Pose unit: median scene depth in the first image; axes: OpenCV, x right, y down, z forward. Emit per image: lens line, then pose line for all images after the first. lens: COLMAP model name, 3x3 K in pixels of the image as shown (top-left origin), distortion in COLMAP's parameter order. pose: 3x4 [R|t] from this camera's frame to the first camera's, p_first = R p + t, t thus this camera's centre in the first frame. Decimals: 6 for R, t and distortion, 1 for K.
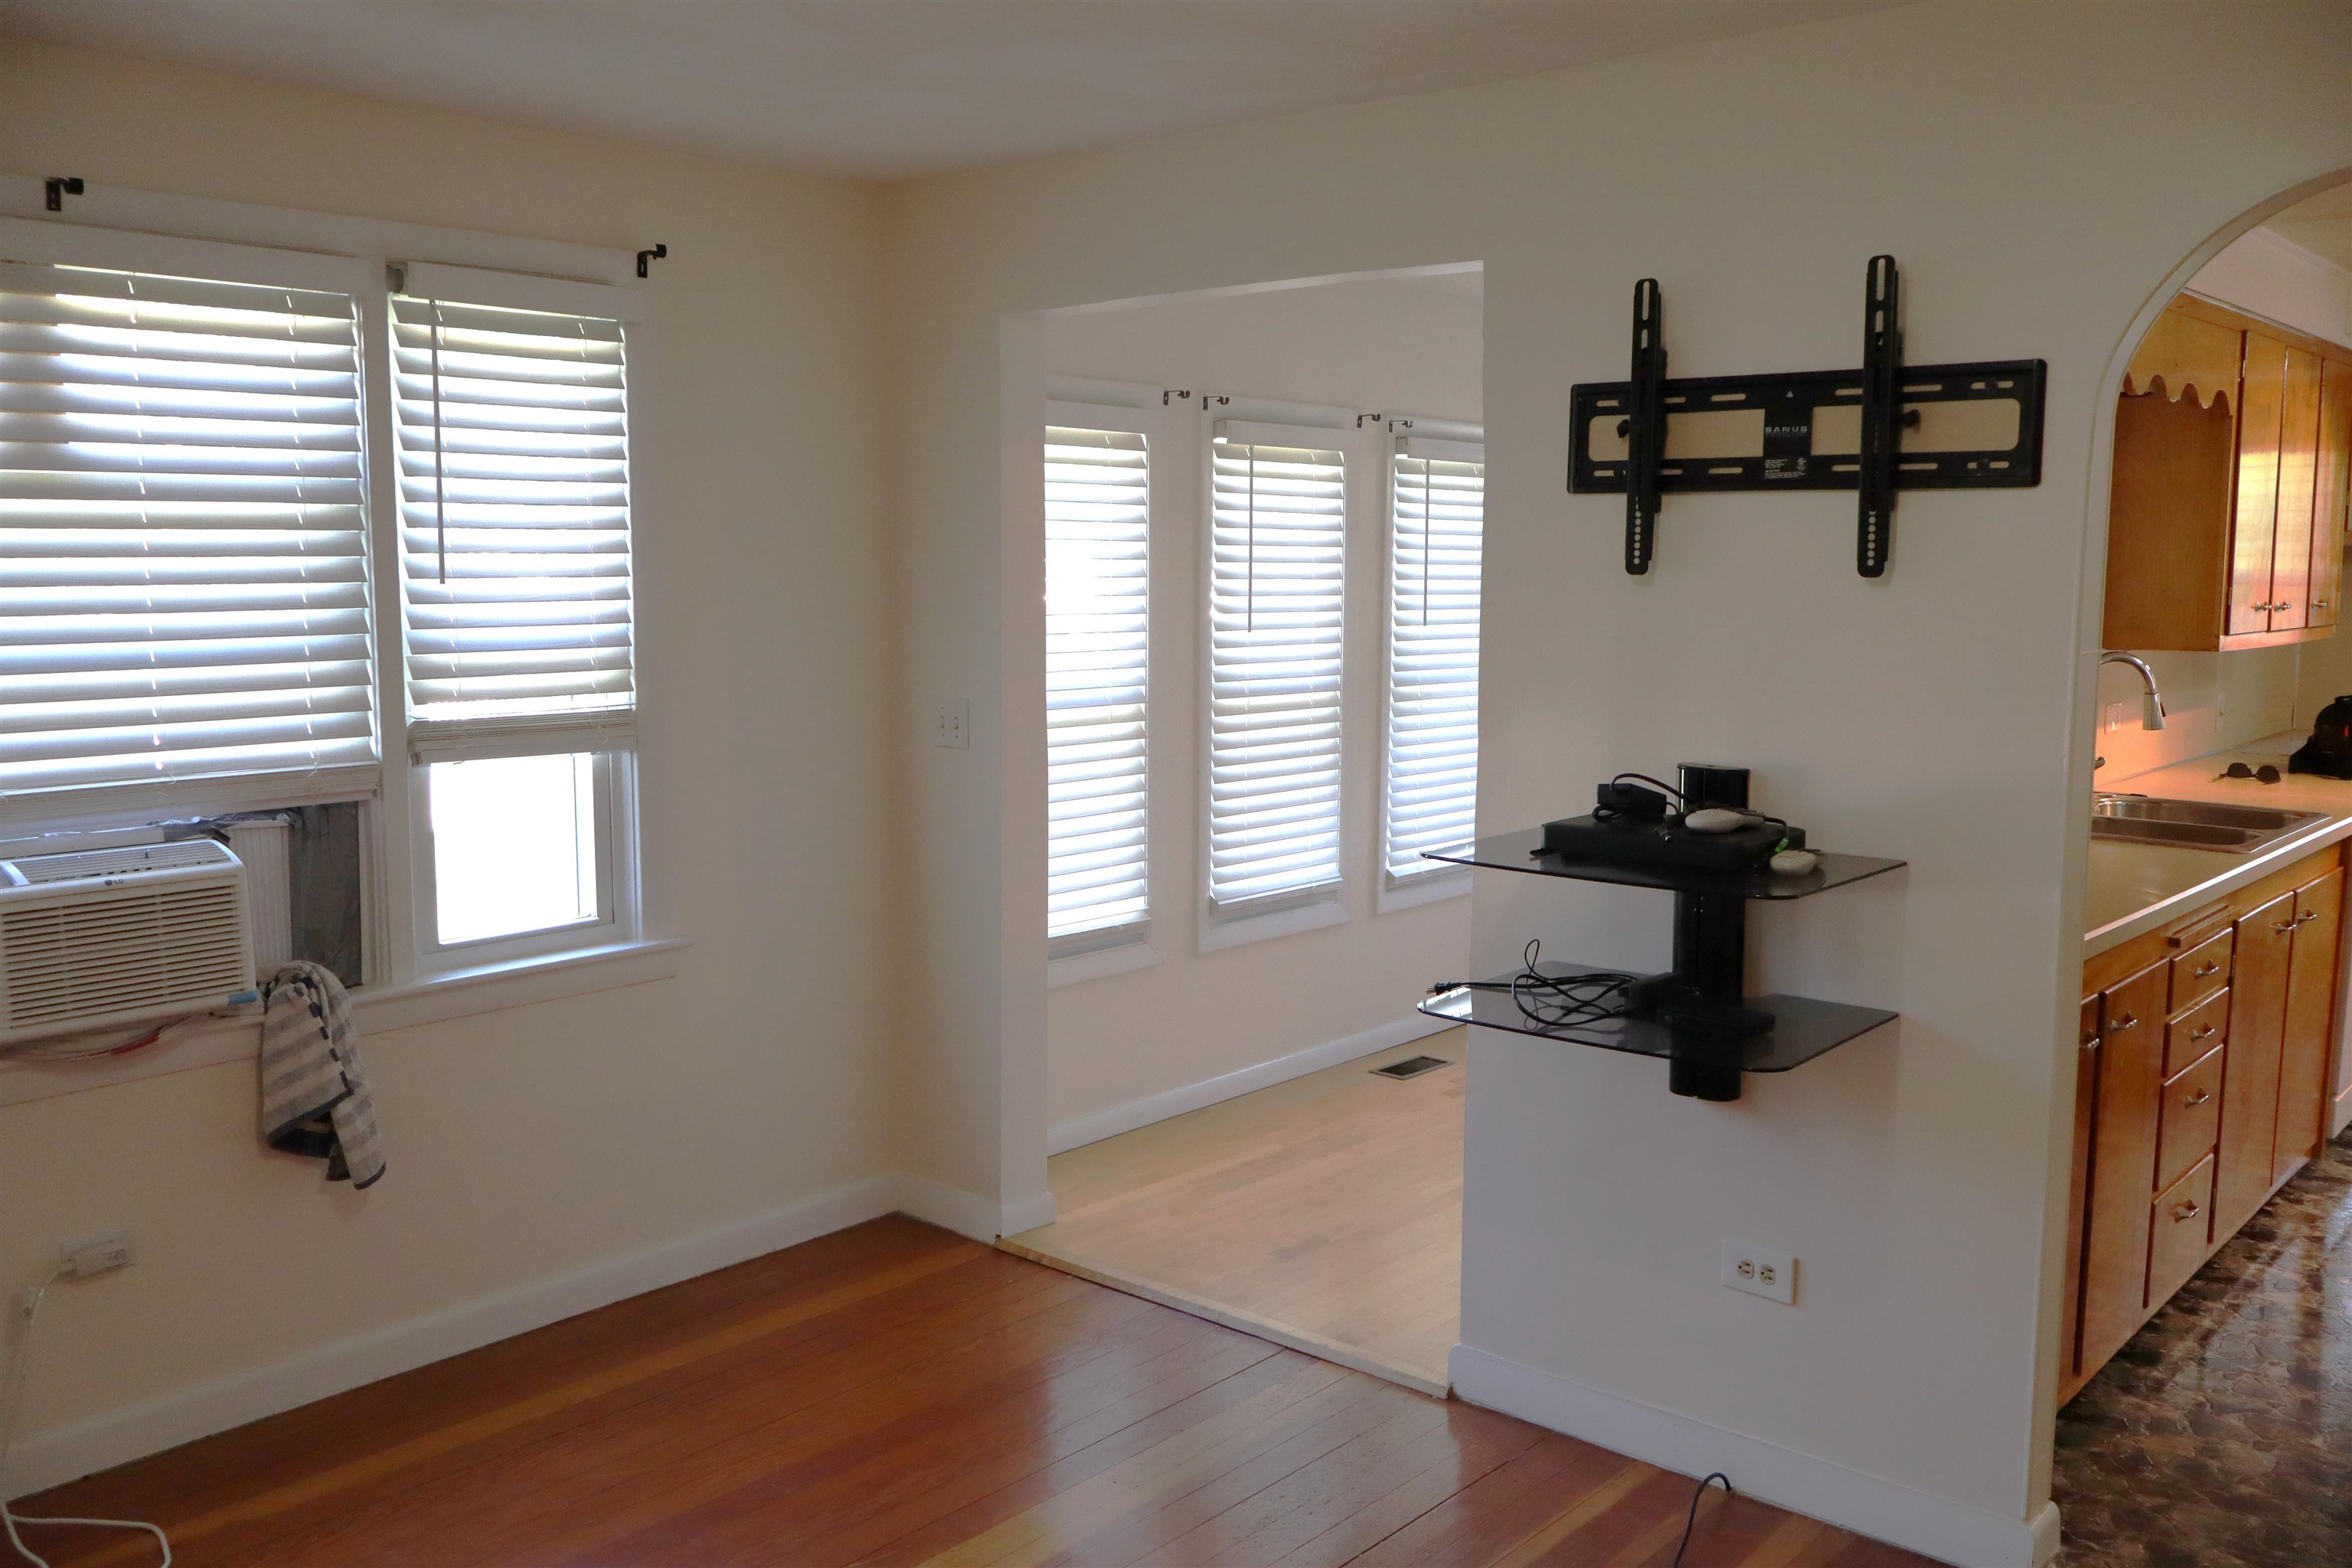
lens RADIAL K [[1965.4, 0, 1171.4], [0, 1965.4, 768.0], [0, 0, 1]] dist [-0.003887, -0.005857]
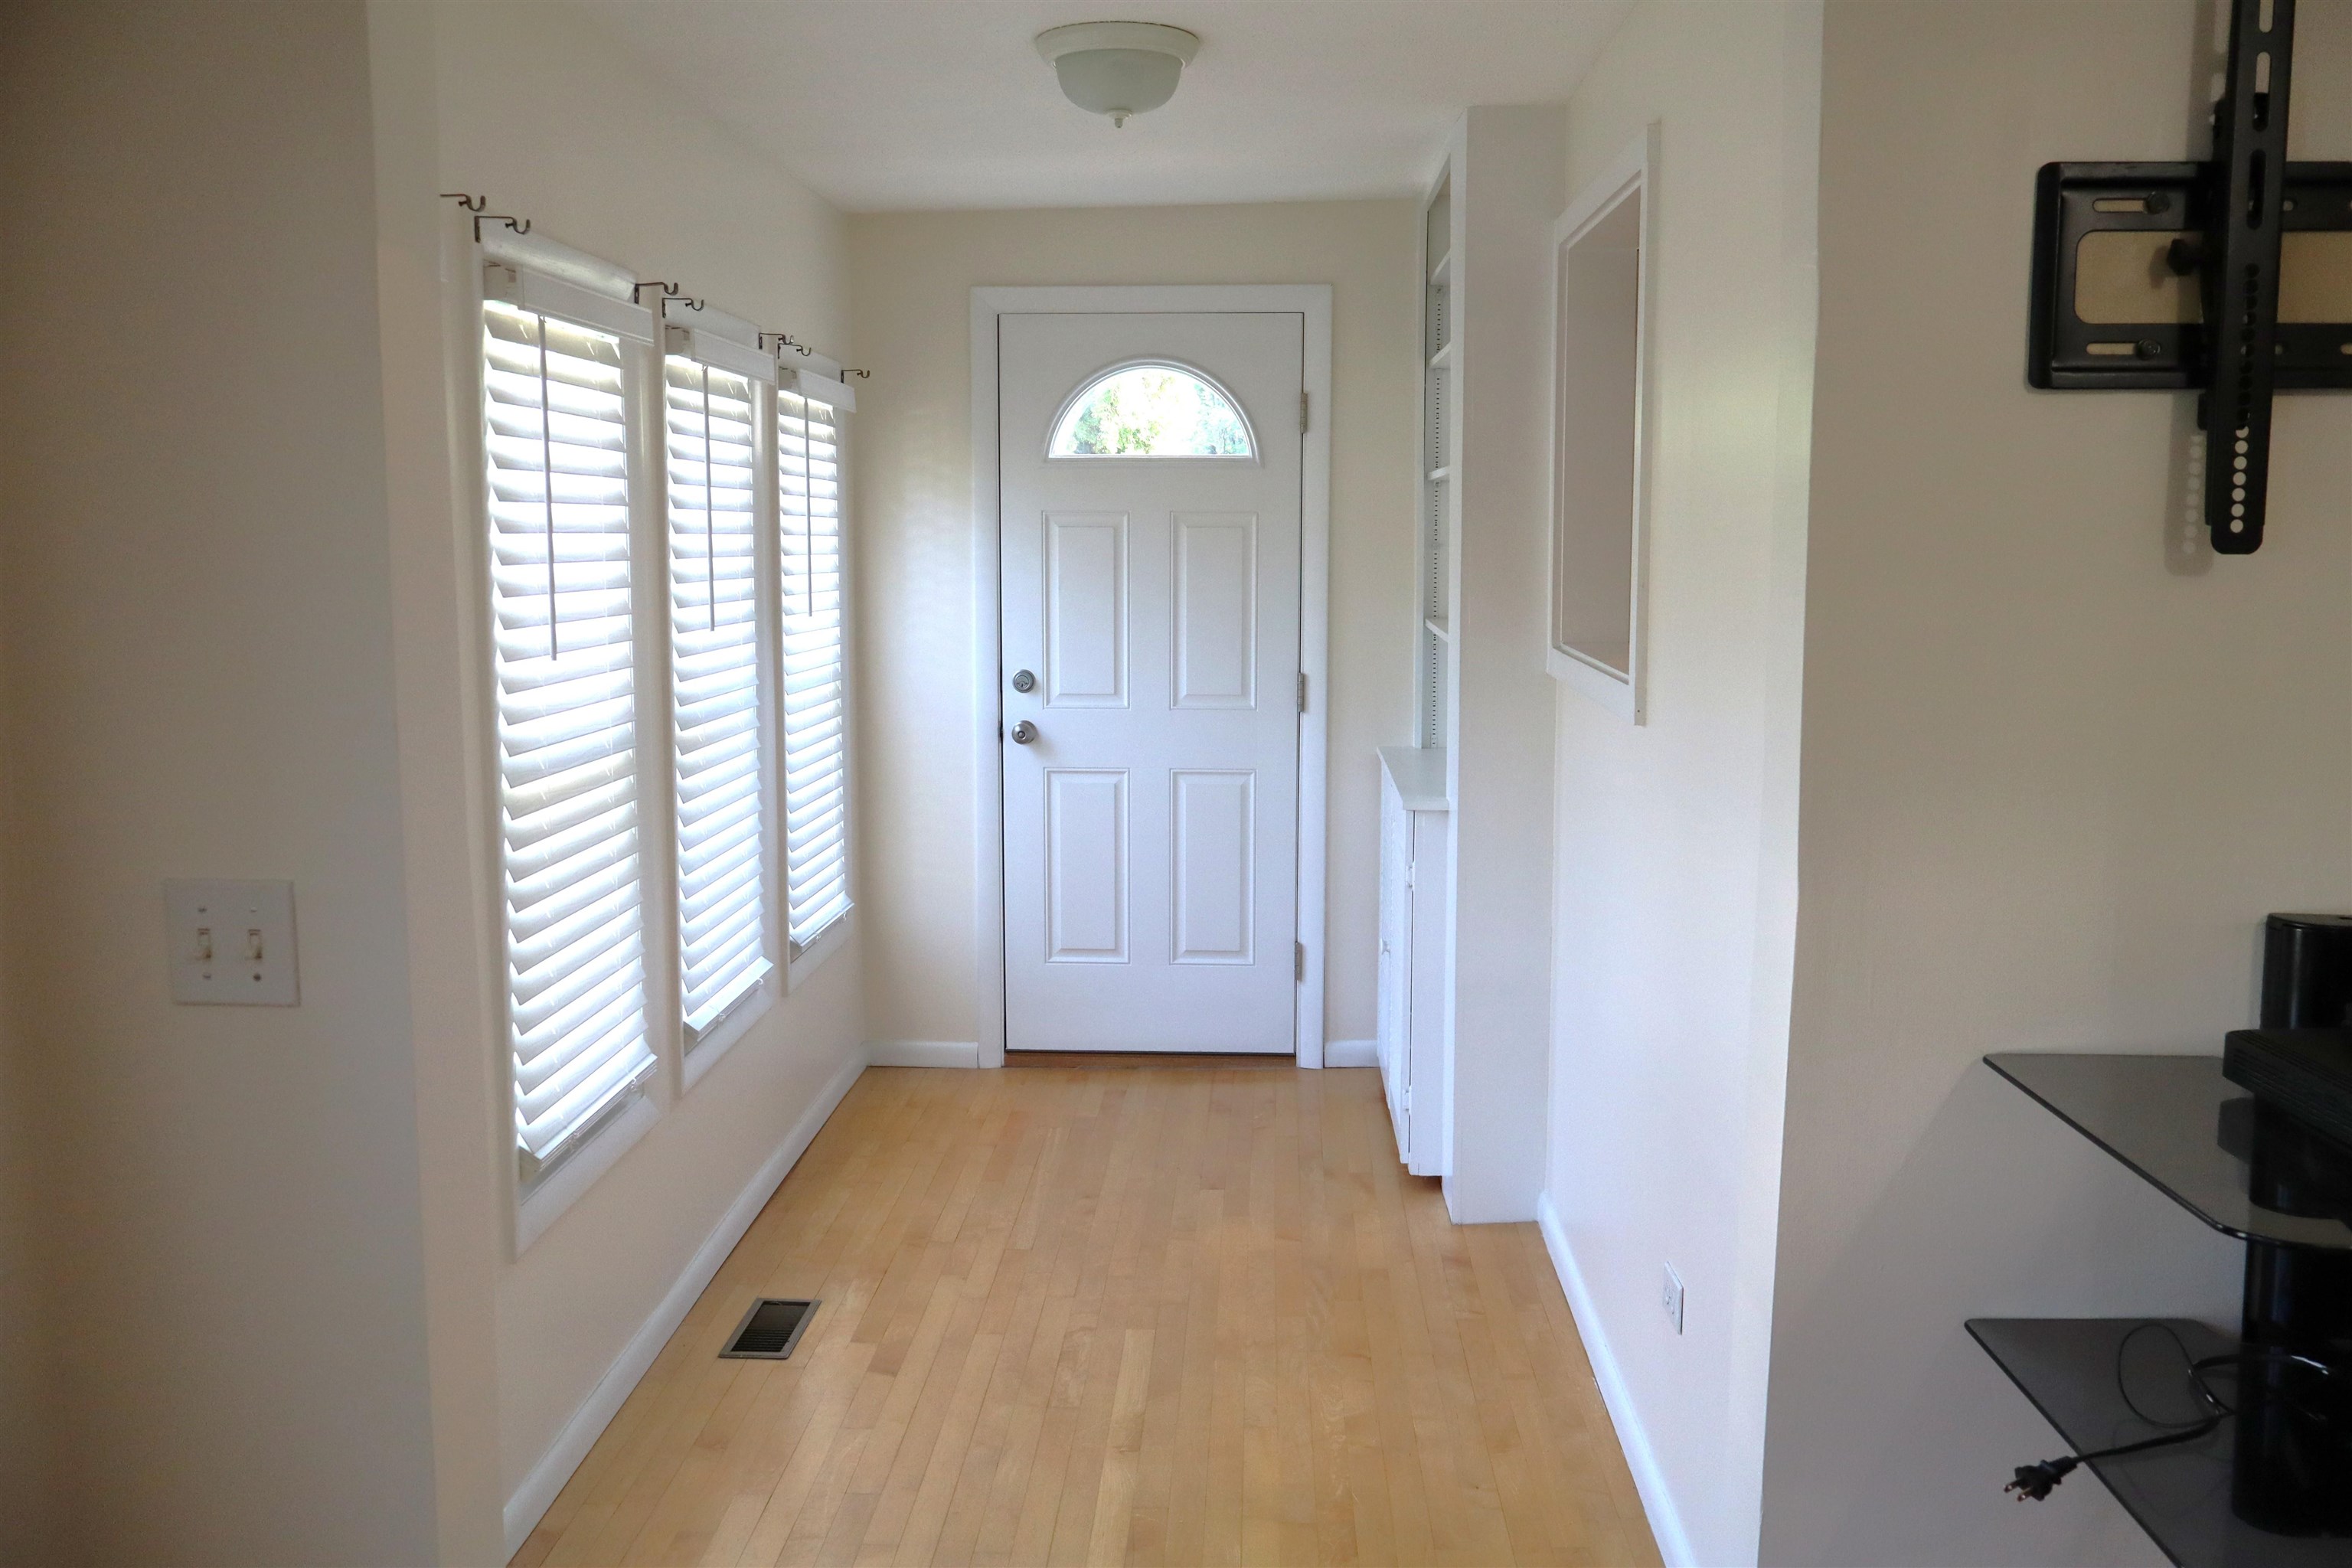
lens RADIAL K [[1965.4, 0, 1171.4], [0, 1965.4, 768.0], [0, 0, 1]] dist [-0.003887, -0.005857]
pose [[0.780938, -0.084160, 0.618912, -0.275532], [0.072594, 0.996395, 0.043891, -0.082925], [-0.620375, 0.010654, 0.784233, 0.751539]]
